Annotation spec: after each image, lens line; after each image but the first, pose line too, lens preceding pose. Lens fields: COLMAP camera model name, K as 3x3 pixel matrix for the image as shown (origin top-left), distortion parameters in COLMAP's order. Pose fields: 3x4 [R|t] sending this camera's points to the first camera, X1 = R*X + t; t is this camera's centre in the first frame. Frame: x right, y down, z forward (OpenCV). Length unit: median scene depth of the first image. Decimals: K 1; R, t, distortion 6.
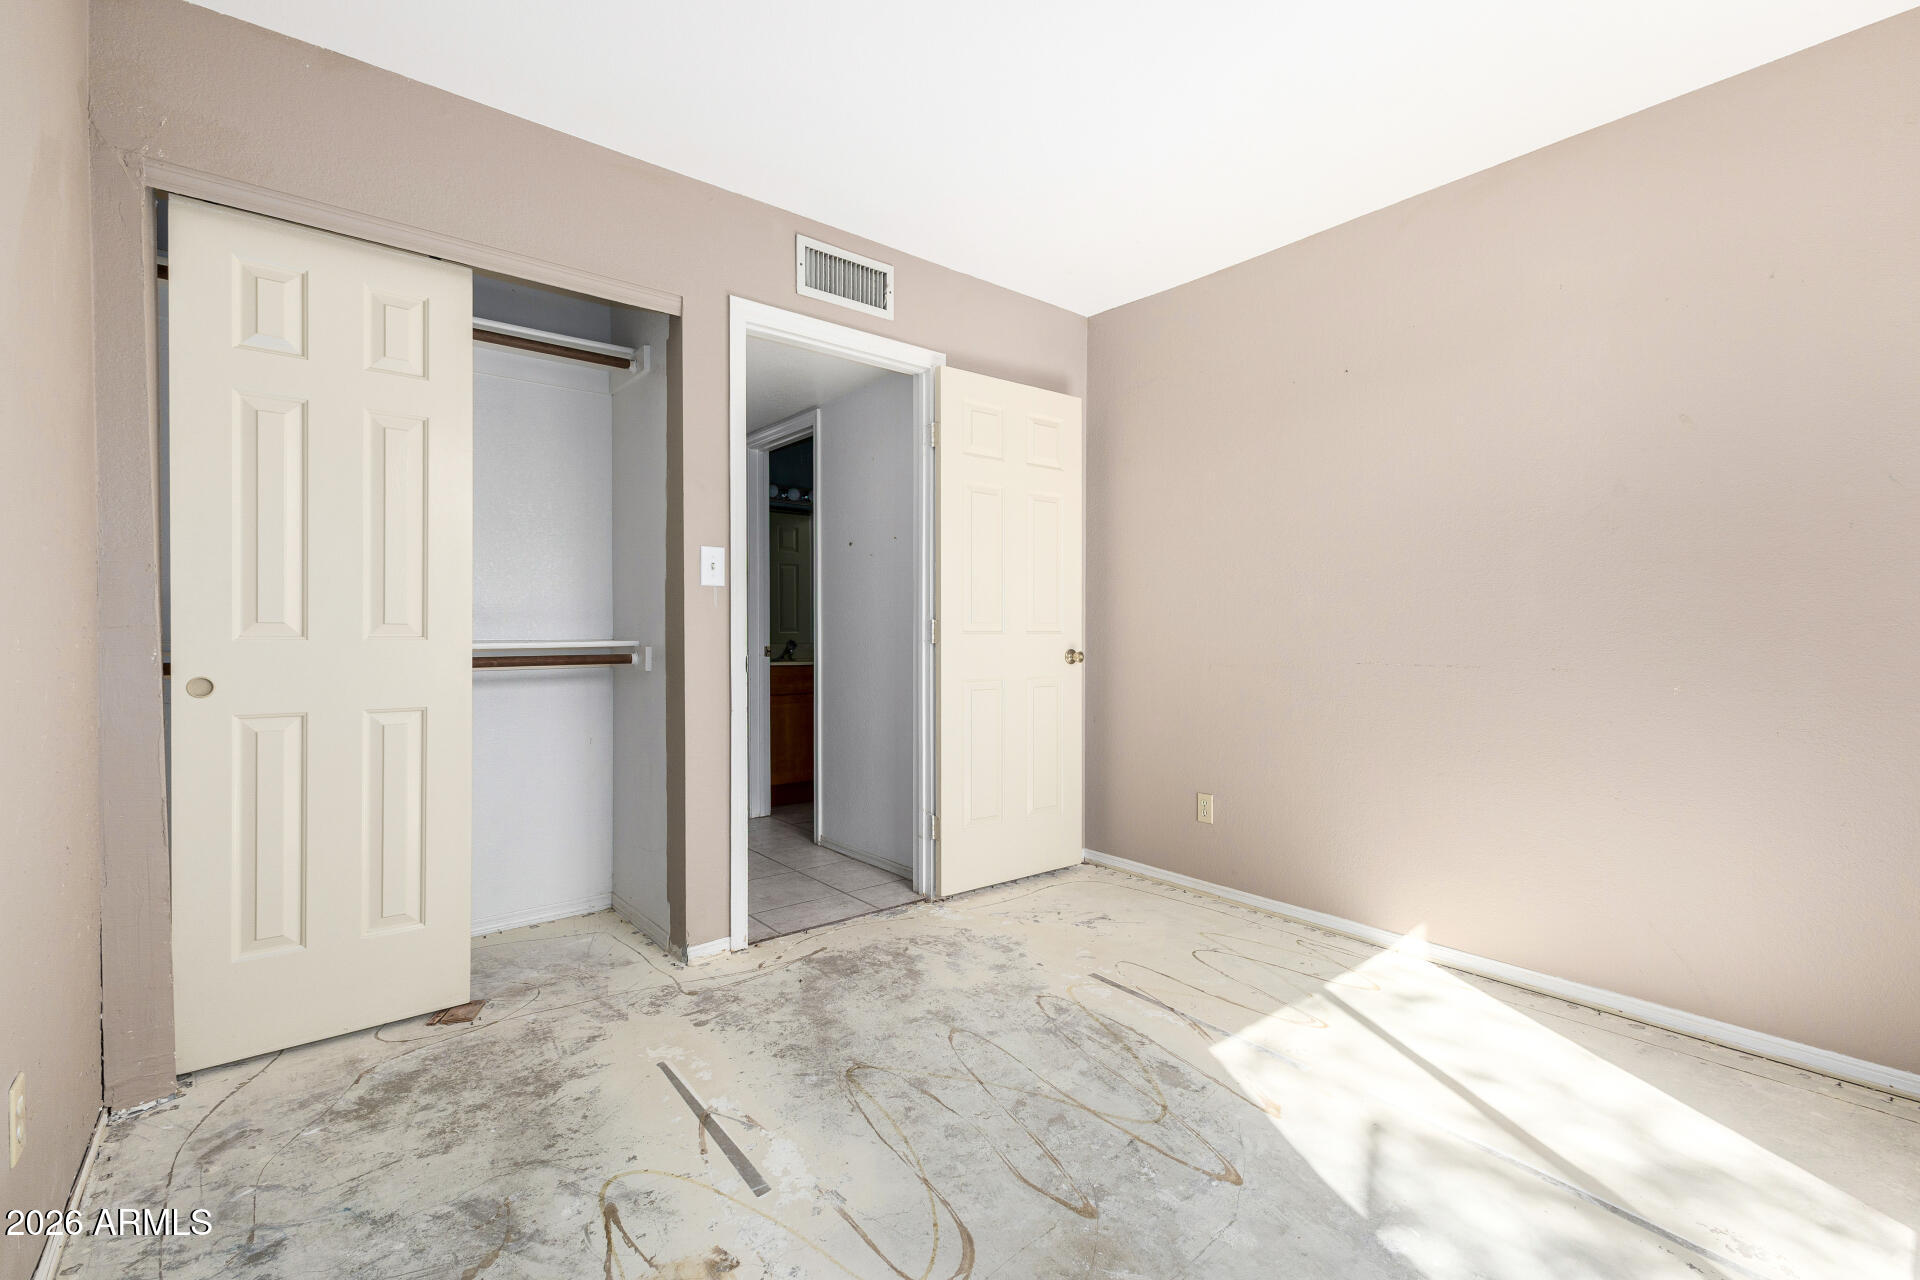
lens RADIAL K [[834.7, 0, 959.4], [0, 834.7, 641.2], [0, 0, 1]] dist [0.015684, -0.000749]
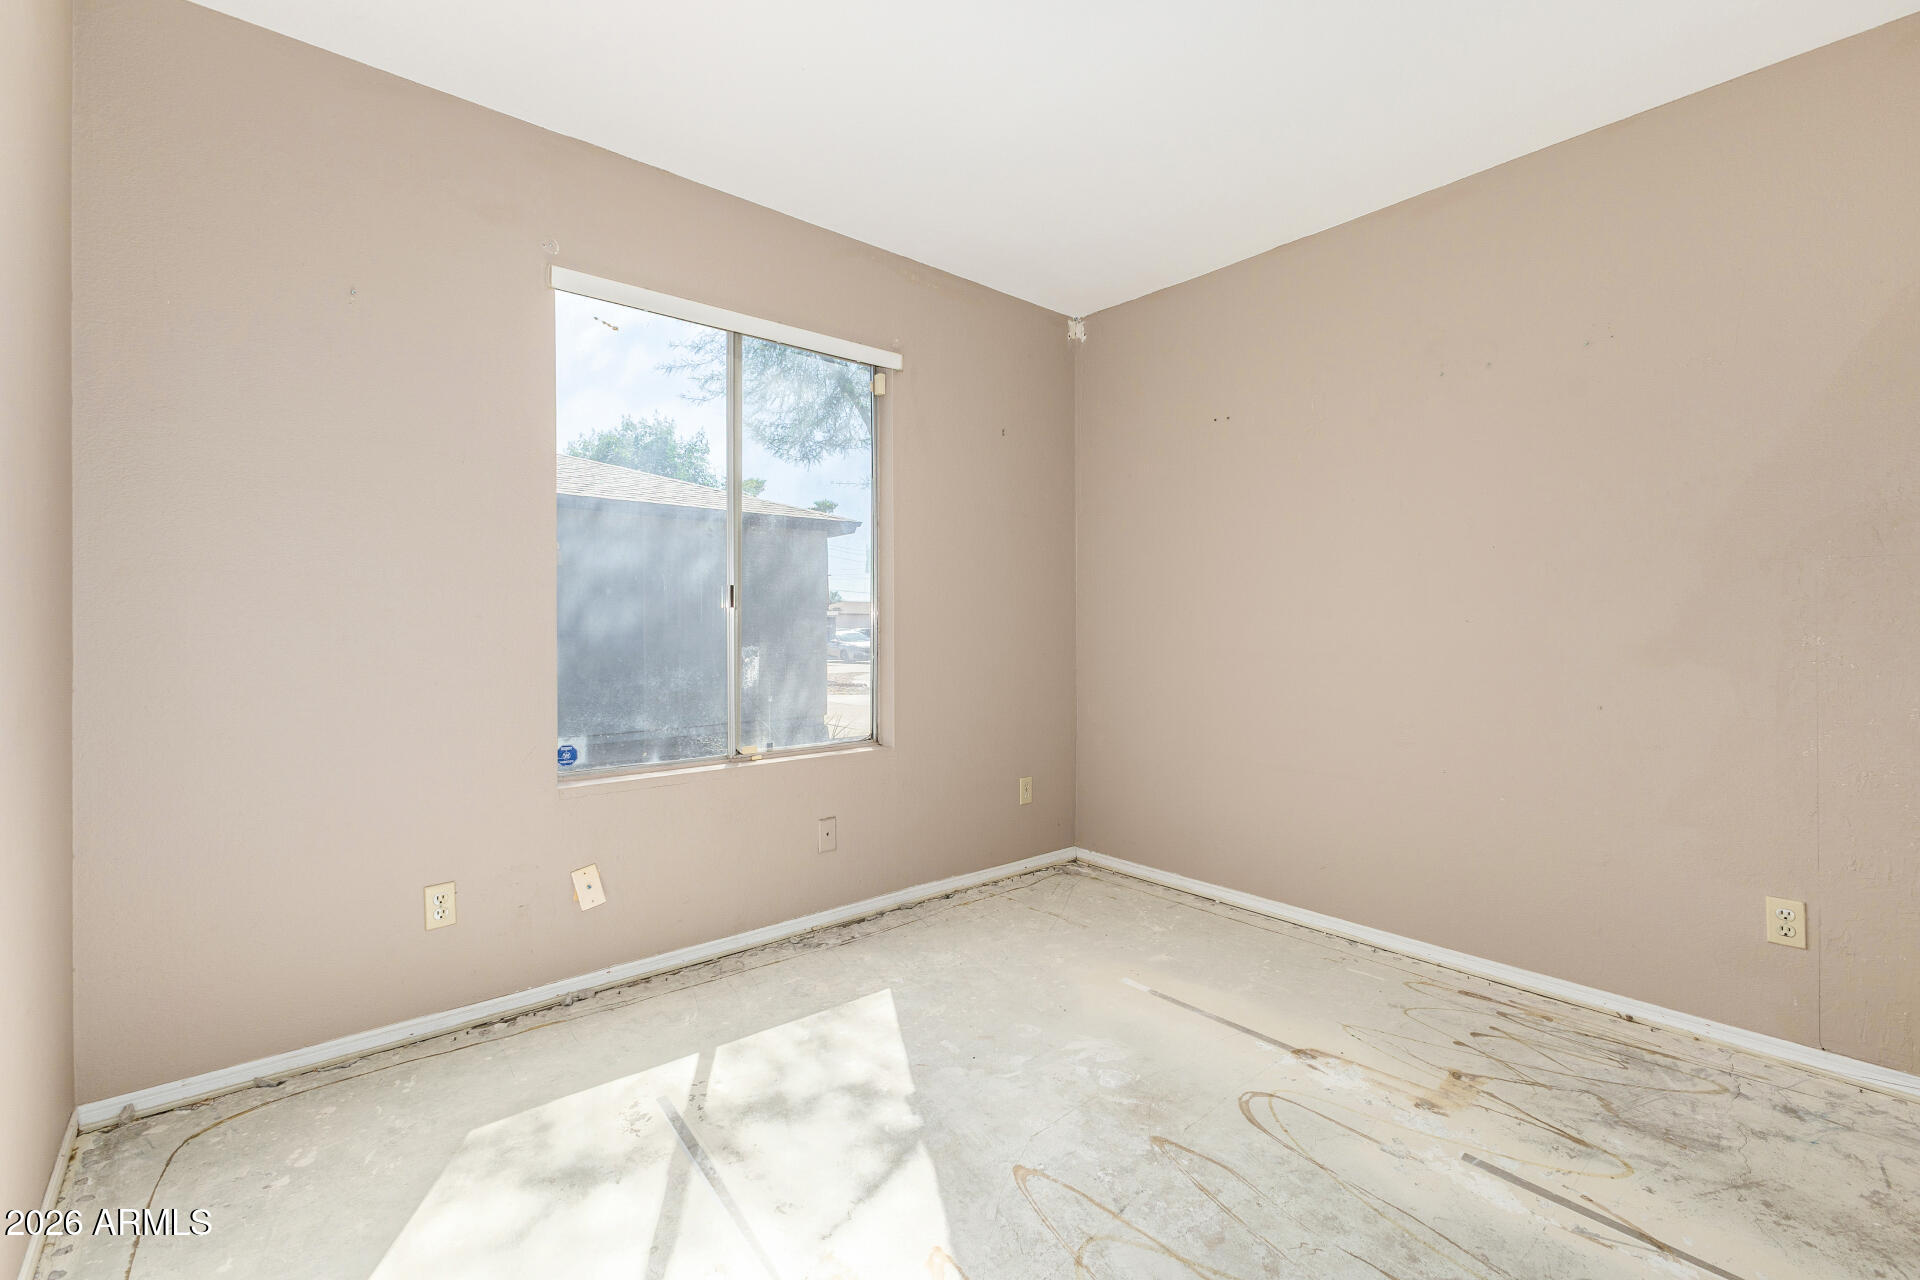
lens RADIAL K [[834.7, 0, 956.1], [0, 834.7, 626.5], [0, 0, 1]] dist [0.015684, -0.000749]
pose [[-0.999904, -0.001014, -0.013836, 0.423568], [-0.001161, 0.999943, 0.010655, -0.029152], [0.013825, 0.010670, -0.999847, 2.027671]]
